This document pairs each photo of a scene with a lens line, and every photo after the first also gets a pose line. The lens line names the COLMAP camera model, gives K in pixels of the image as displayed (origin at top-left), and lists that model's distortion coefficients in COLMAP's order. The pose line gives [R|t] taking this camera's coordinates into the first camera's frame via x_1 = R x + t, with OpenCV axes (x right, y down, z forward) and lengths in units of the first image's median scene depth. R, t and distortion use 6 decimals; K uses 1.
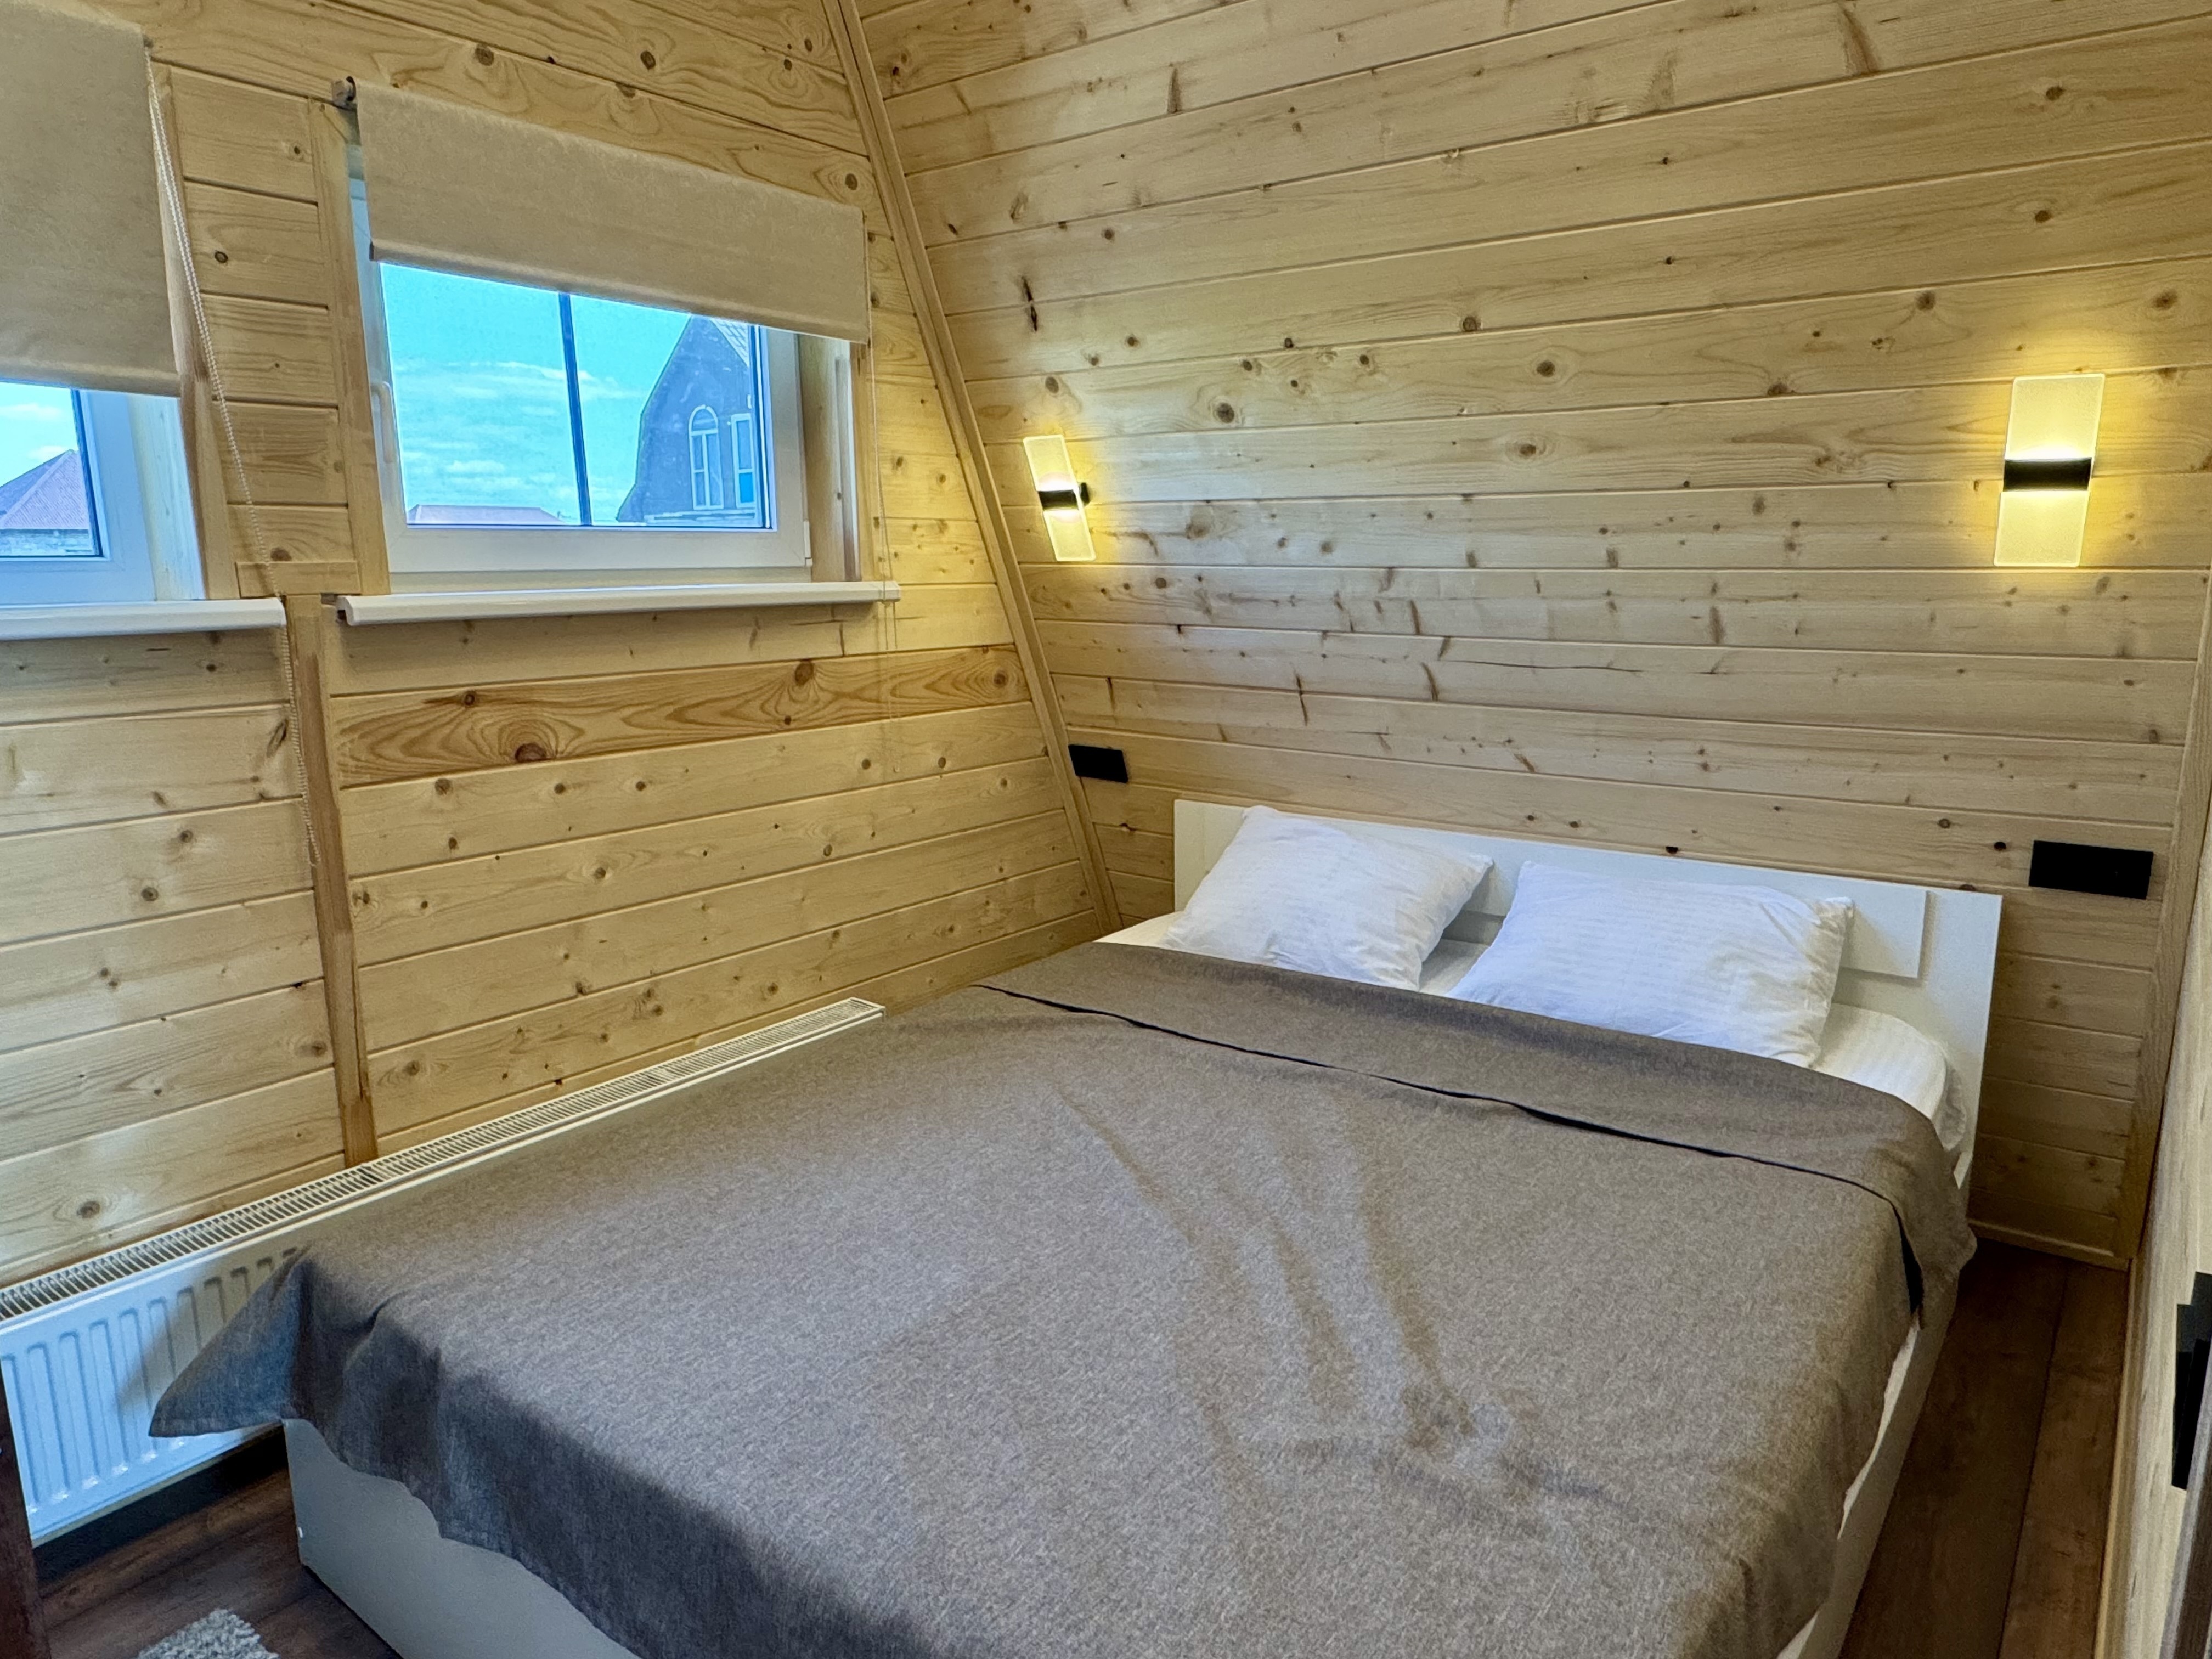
lens RADIAL K [[1400.4, 0, 1106.0], [0, 1400.4, 829.5], [0, 0, 1]] dist [-0.006699, 0.004585]
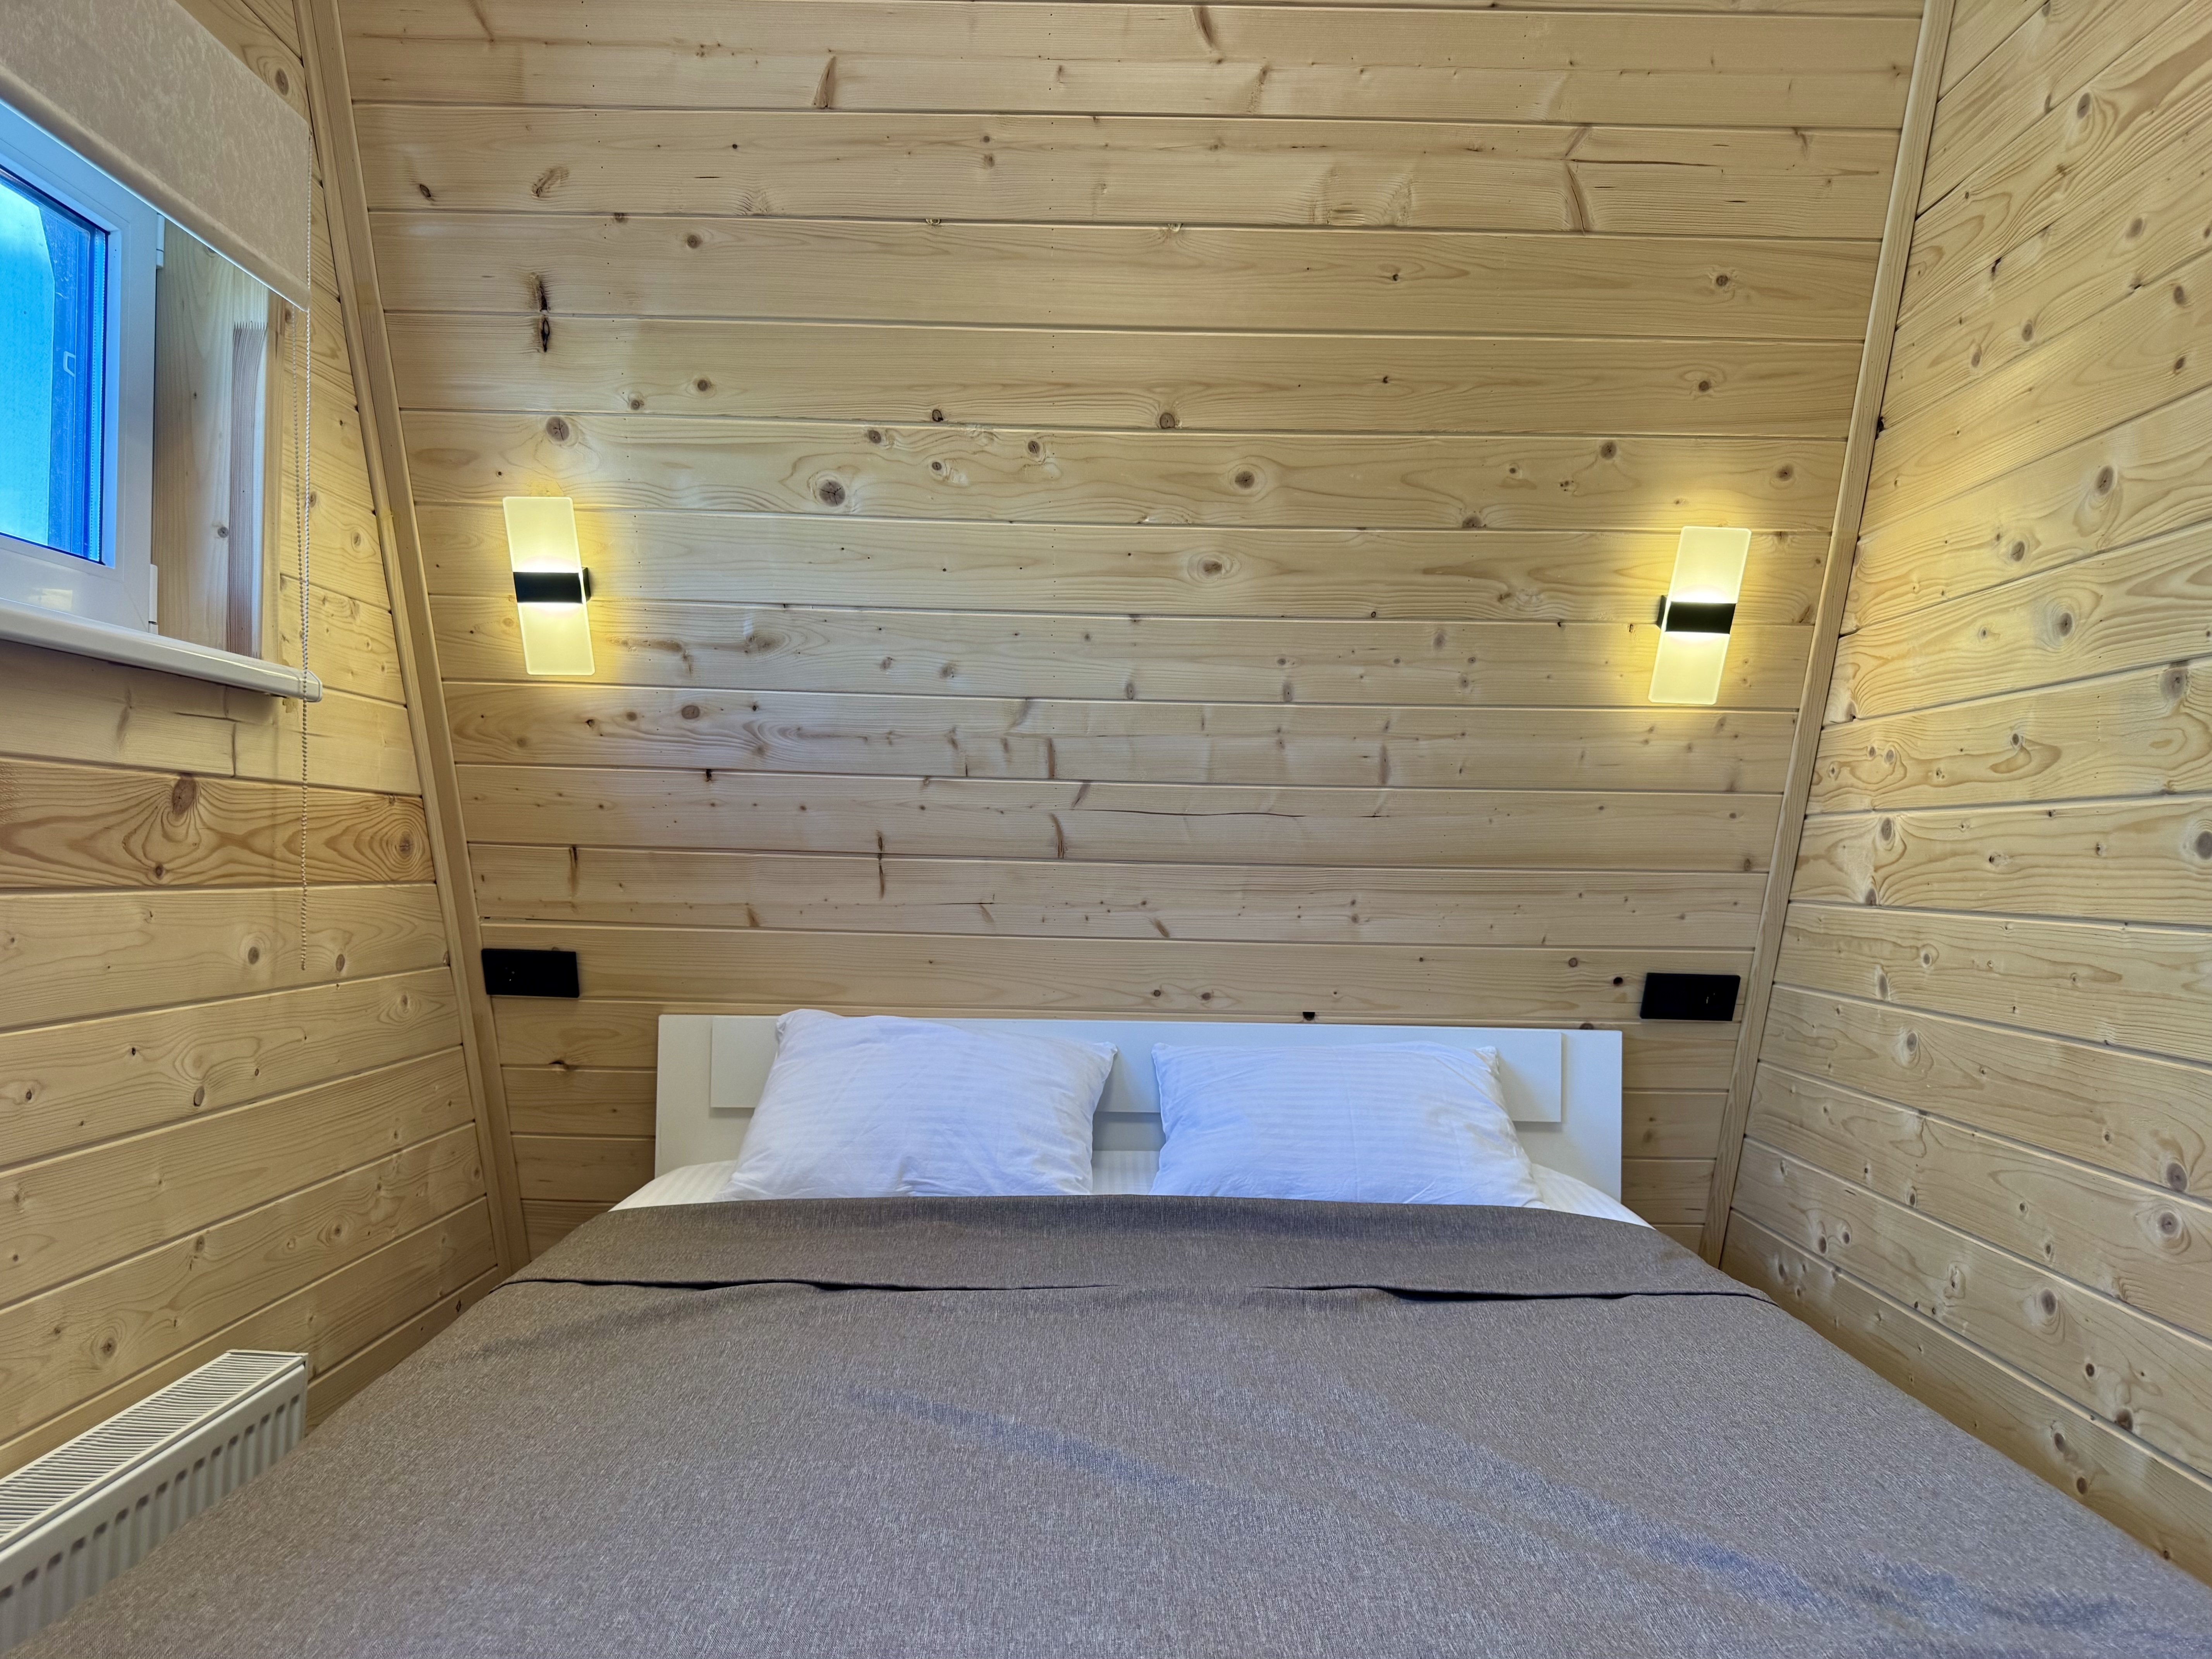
lens RADIAL K [[1547.6, 0, 1103.4], [0, 1547.6, 843.4], [0, 0, 1]] dist [0.126750, -0.207204]
pose [[0.800255, 0.028115, 0.599001, -0.316649], [0.092484, 0.981163, -0.169608, 0.062785], [-0.592486, 0.191127, 0.782580, 0.248250]]
